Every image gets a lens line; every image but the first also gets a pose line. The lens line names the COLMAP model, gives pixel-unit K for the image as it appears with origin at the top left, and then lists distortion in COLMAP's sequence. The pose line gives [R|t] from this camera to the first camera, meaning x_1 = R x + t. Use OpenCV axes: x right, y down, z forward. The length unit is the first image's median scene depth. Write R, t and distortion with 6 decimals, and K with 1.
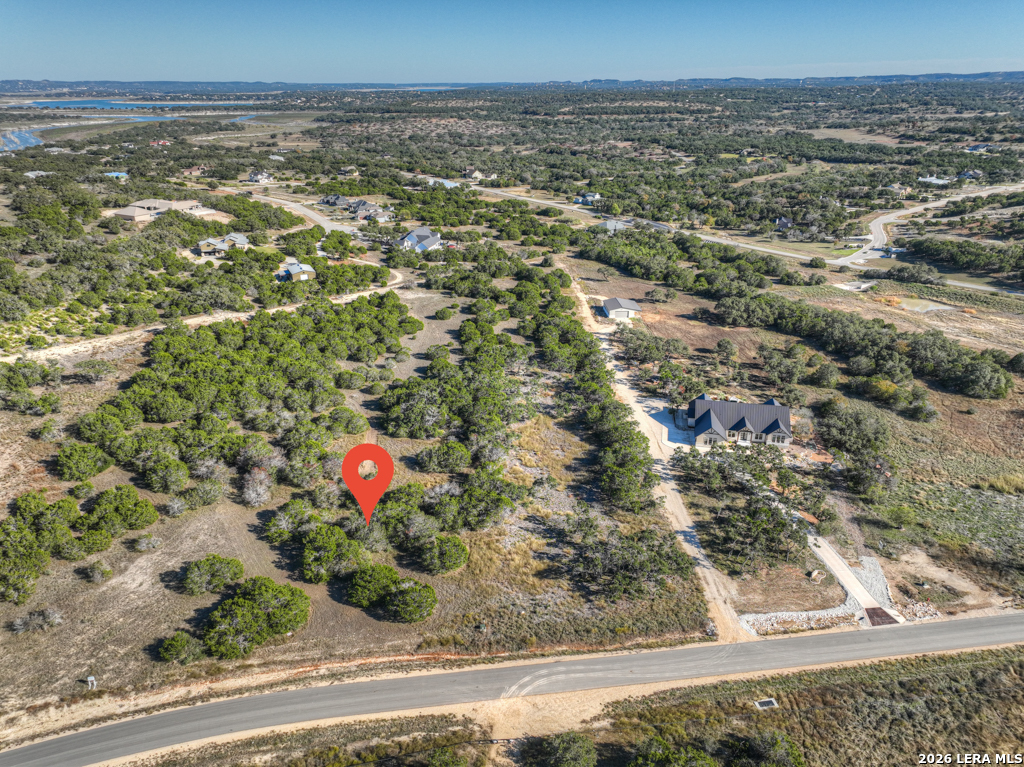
lens RADIAL K [[718.6, 0, 512.8], [0, 718.6, 380.9], [0, 0, 1]] dist [-0.004510, 0.022674]
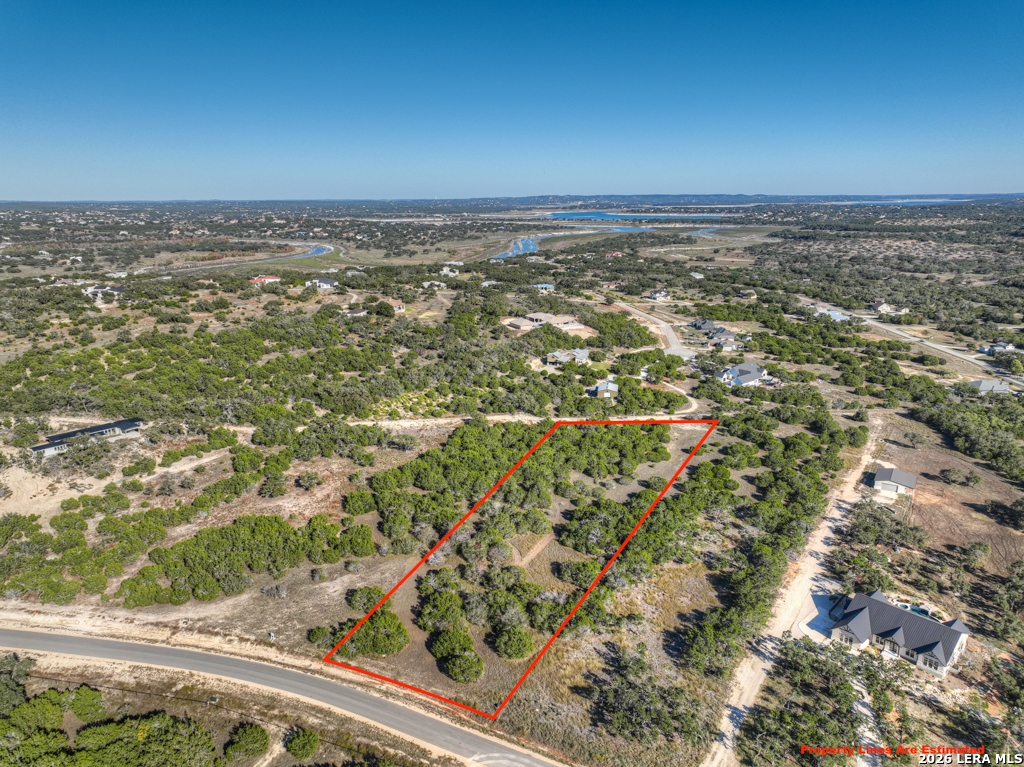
lens RADIAL K [[718.6, 0, 513.1], [0, 718.6, 383.2], [0, 0, 1]] dist [-0.004510, 0.022674]
pose [[0.816087, 0.143903, -0.559727, 0.448139], [-0.218583, 0.973416, -0.068436, -0.094635], [0.534999, 0.178197, 0.825846, -0.093714]]
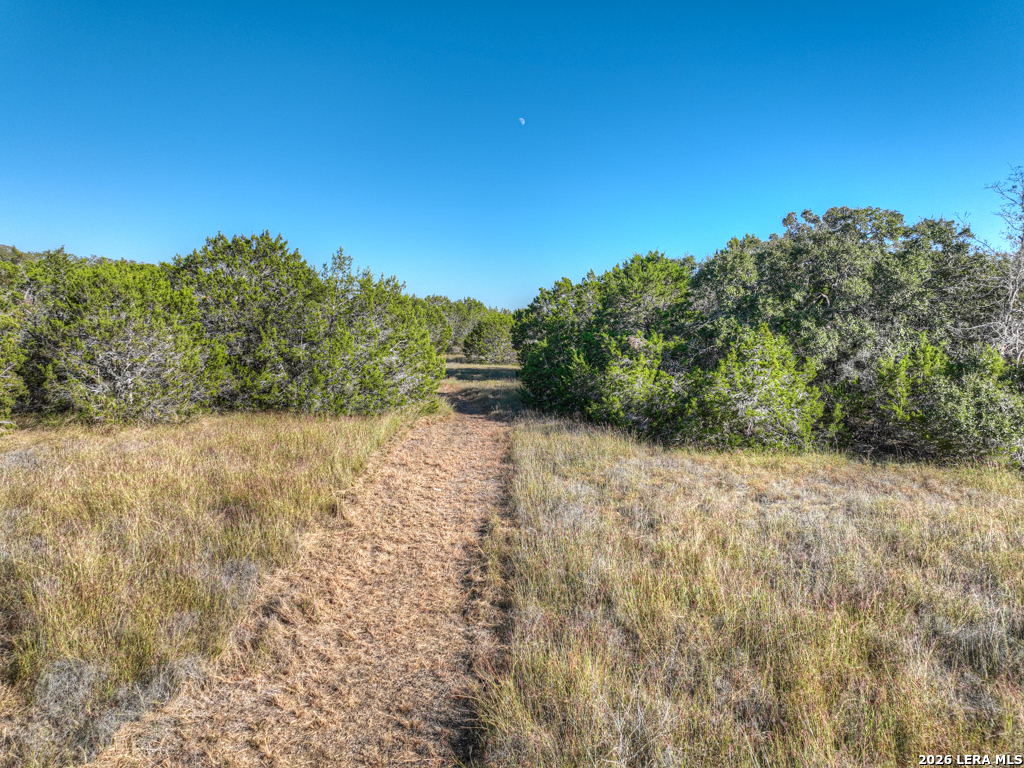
lens RADIAL K [[718.6, 0, 512.8], [0, 718.6, 383.8], [0, 0, 1]] dist [-0.004510, 0.022674]
pose [[0.987561, 0.001294, -0.157228, -0.192794], [-0.051451, 0.947572, -0.315373, 0.113686], [0.148577, 0.319539, 0.935852, 1.014529]]
